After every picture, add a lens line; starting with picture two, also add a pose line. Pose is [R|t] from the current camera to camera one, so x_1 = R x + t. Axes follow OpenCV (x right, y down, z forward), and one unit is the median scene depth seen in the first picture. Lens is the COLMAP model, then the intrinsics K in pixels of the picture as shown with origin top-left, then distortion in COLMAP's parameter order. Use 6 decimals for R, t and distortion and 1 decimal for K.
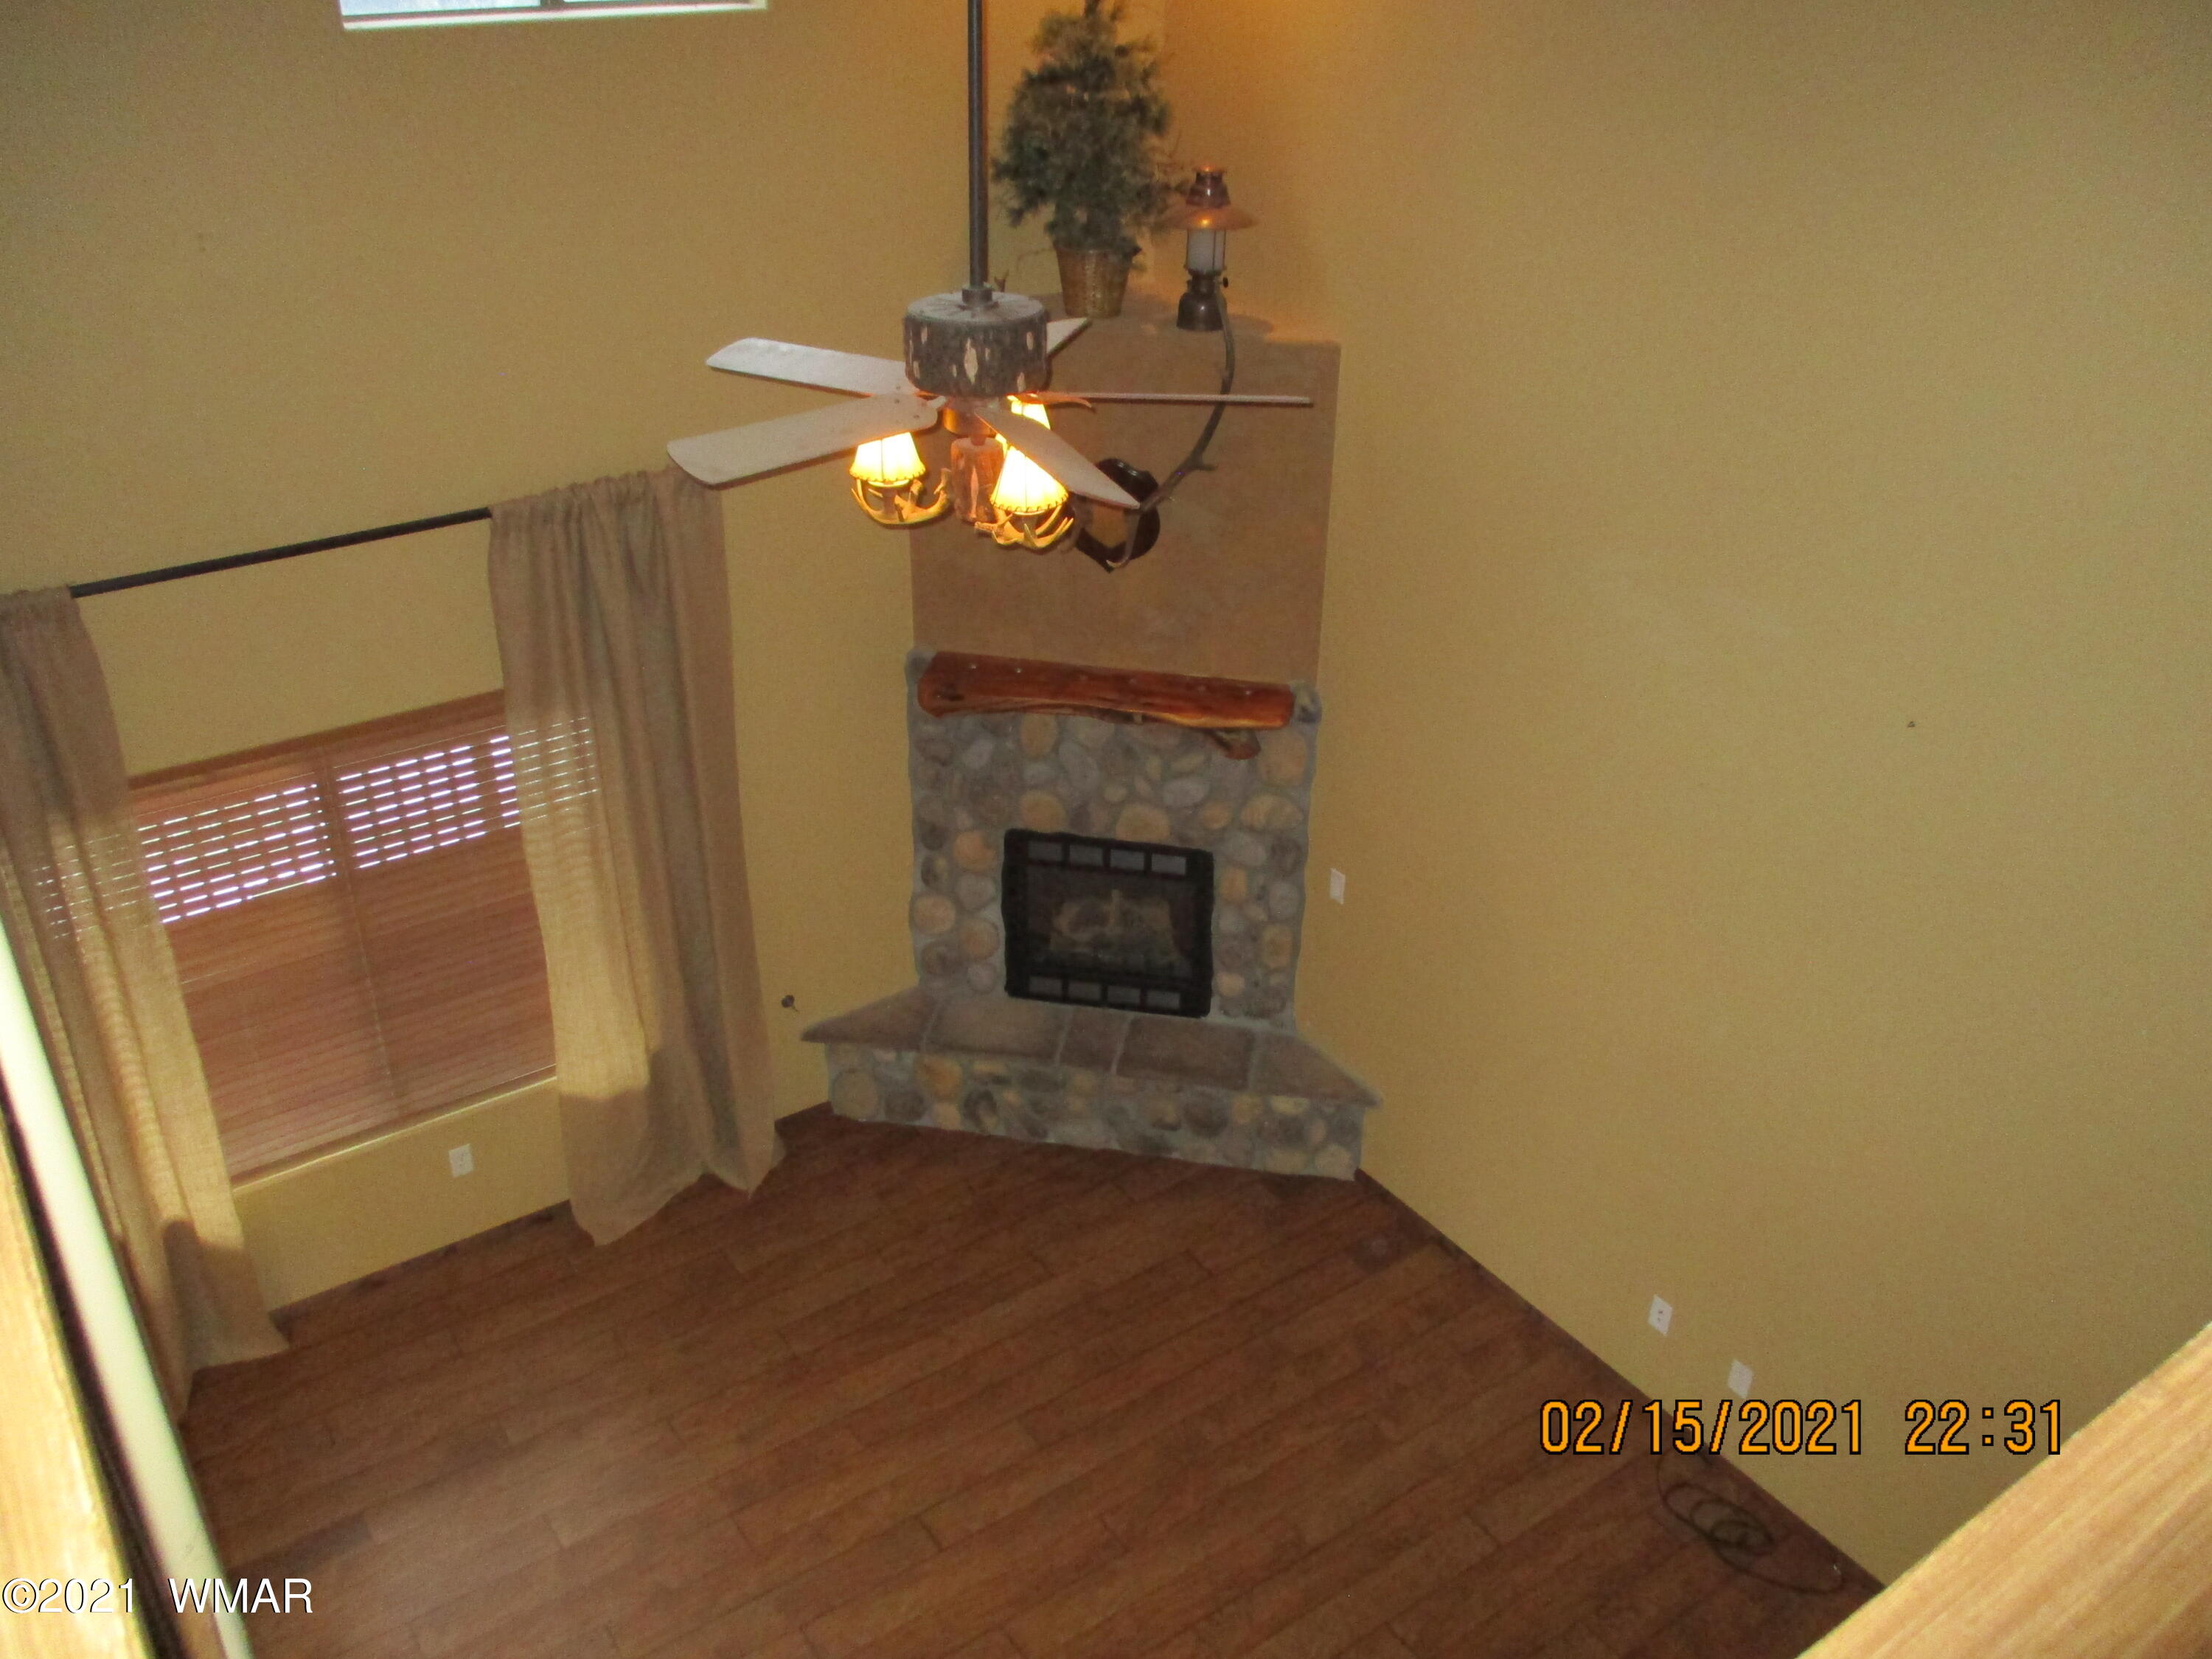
lens RADIAL K [[1862.4, 0, 1100.9], [0, 1862.4, 827.9], [0, 0, 1]] dist [0.005087, 0.004804]
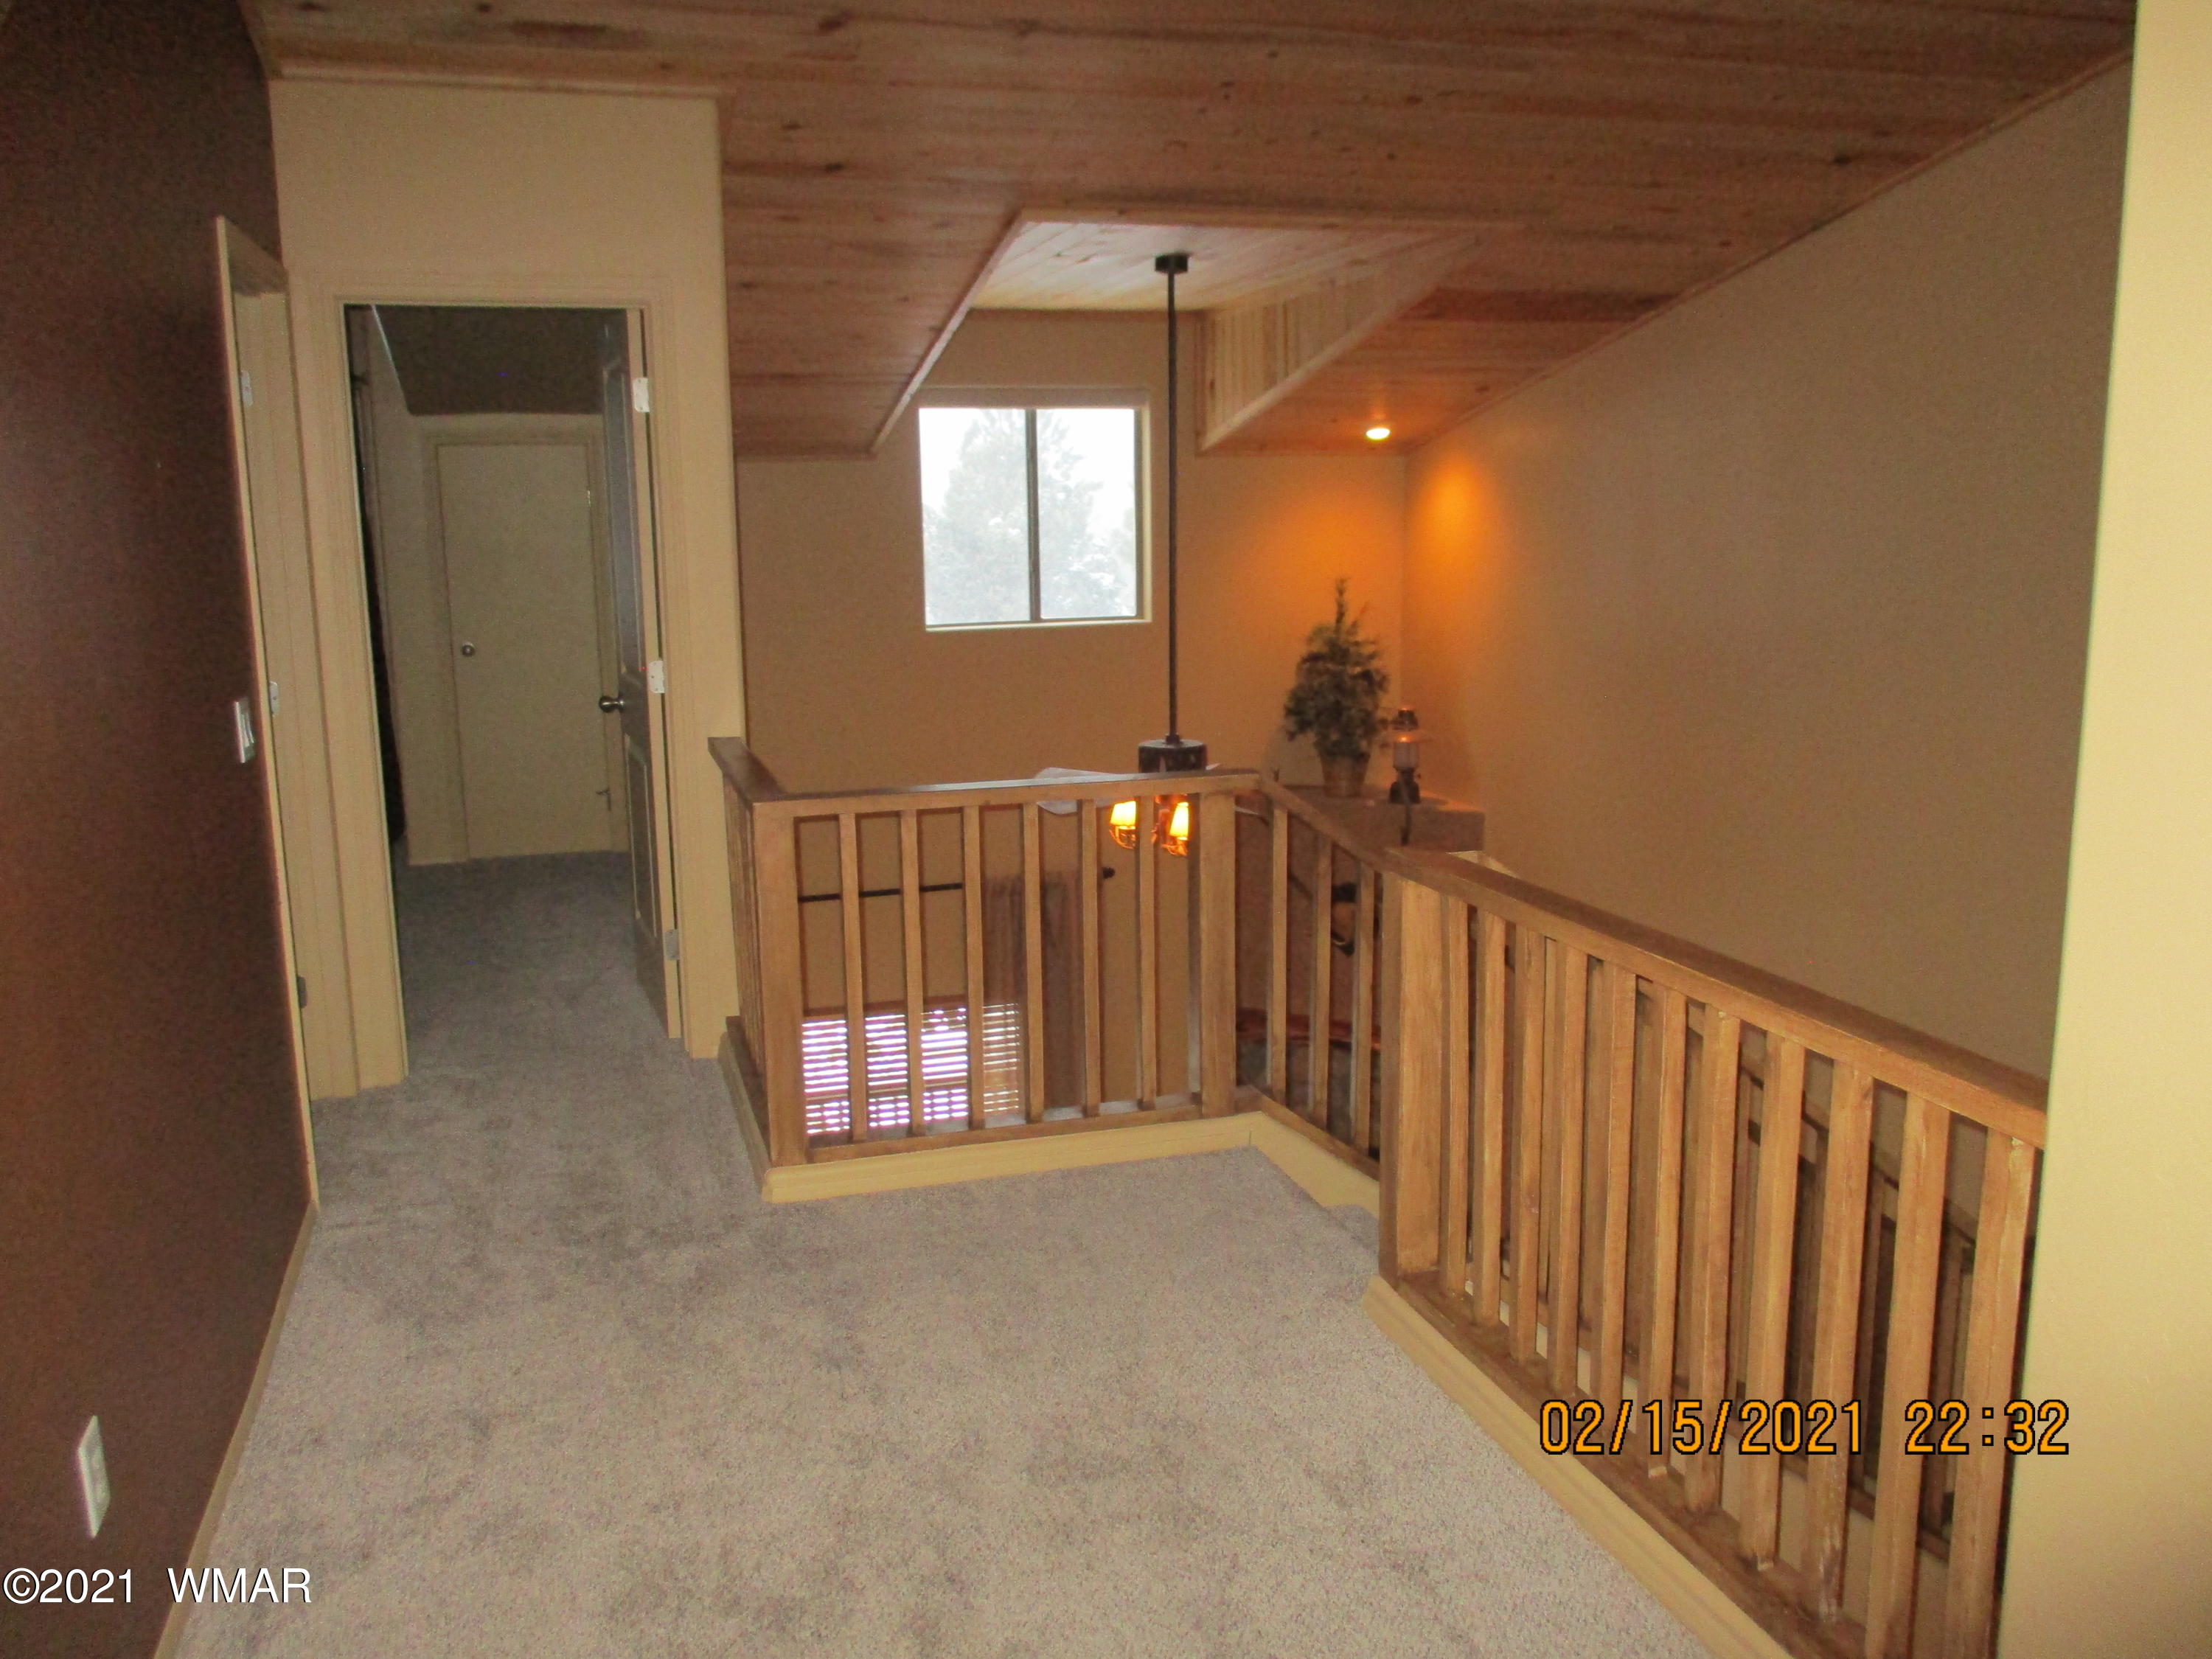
lens RADIAL K [[1862.4, 0, 1115.2], [0, 1862.4, 823.6], [0, 0, 1]] dist [0.005087, 0.004804]
pose [[0.953805, 0.024911, -0.299393, 0.307127], [-0.119377, 0.945930, -0.301605, 0.271053], [0.275692, 0.323413, 0.905206, -0.534614]]
